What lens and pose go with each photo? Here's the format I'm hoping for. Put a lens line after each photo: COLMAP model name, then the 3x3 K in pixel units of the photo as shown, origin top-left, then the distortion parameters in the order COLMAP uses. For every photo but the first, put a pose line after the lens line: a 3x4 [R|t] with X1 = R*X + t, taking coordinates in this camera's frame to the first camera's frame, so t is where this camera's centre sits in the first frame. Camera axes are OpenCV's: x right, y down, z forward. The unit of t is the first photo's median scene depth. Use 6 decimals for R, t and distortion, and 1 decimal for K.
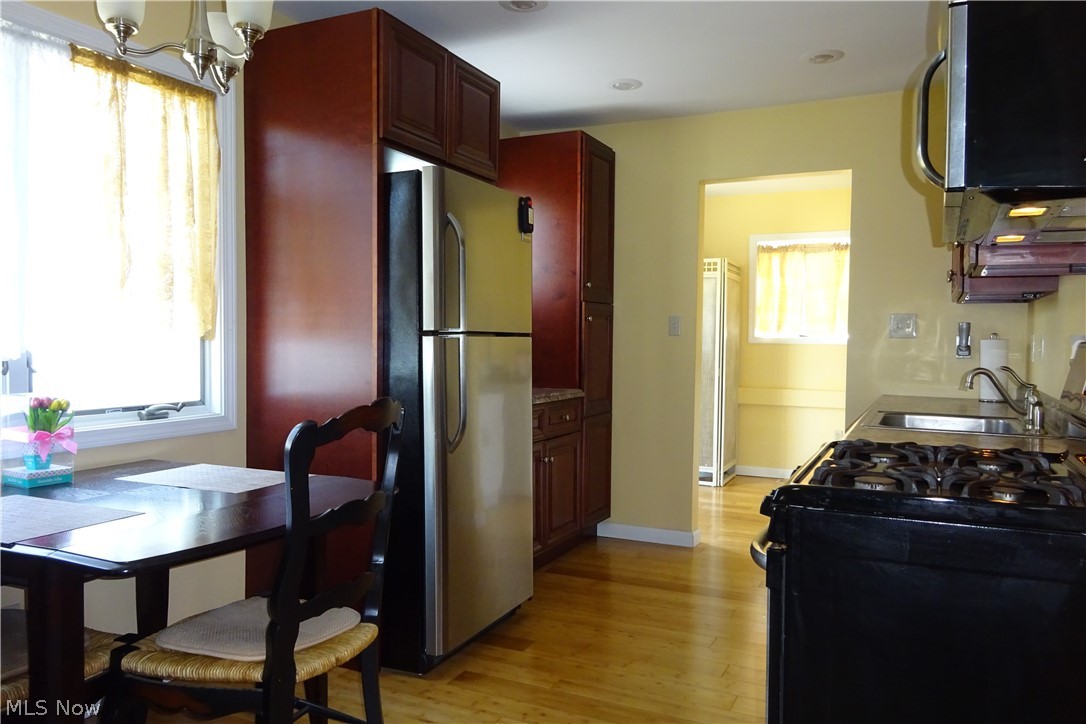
lens RADIAL K [[800.6, 0, 543.0], [0, 800.6, 362.0], [0, 0, 1]] dist [0.050624, -0.000771]
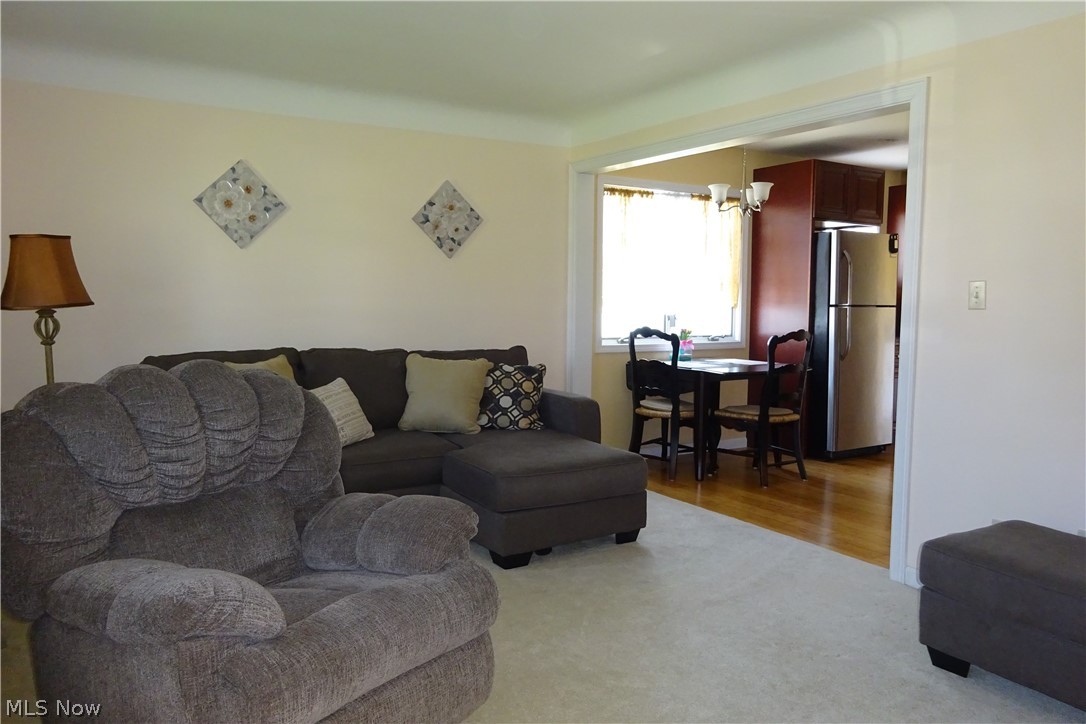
lens RADIAL K [[792.8, 0, 543.0], [0, 792.8, 362.0], [0, 0, 1]] dist [0.001031, -0.021130]
pose [[0.836008, 0.042036, -0.547105, 0.383570], [-0.020717, 0.998768, 0.045082, 0.035708], [0.548326, -0.026355, 0.835849, -1.234227]]
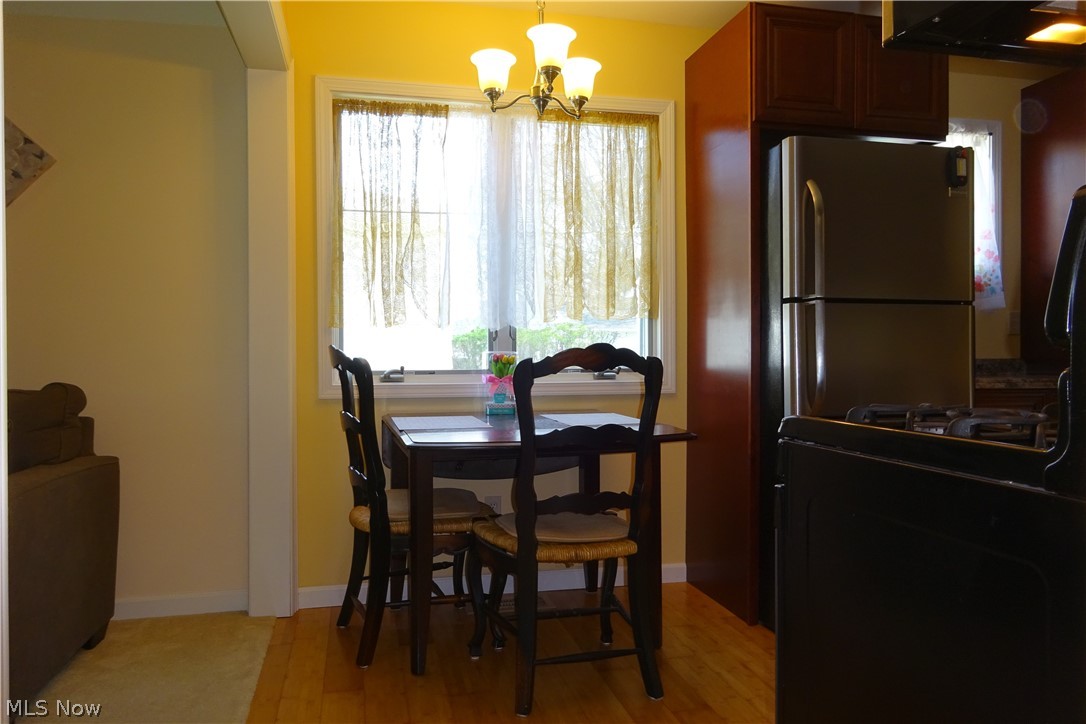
lens RADIAL K [[792.8, 0, 543.0], [0, 792.8, 362.0], [0, 0, 1]] dist [0.001031, -0.021130]
pose [[0.623731, -0.002186, -0.781636, 0.447875], [-0.016642, 0.999732, -0.016077, 0.062562], [0.781462, 0.023036, 0.623527, 0.133698]]
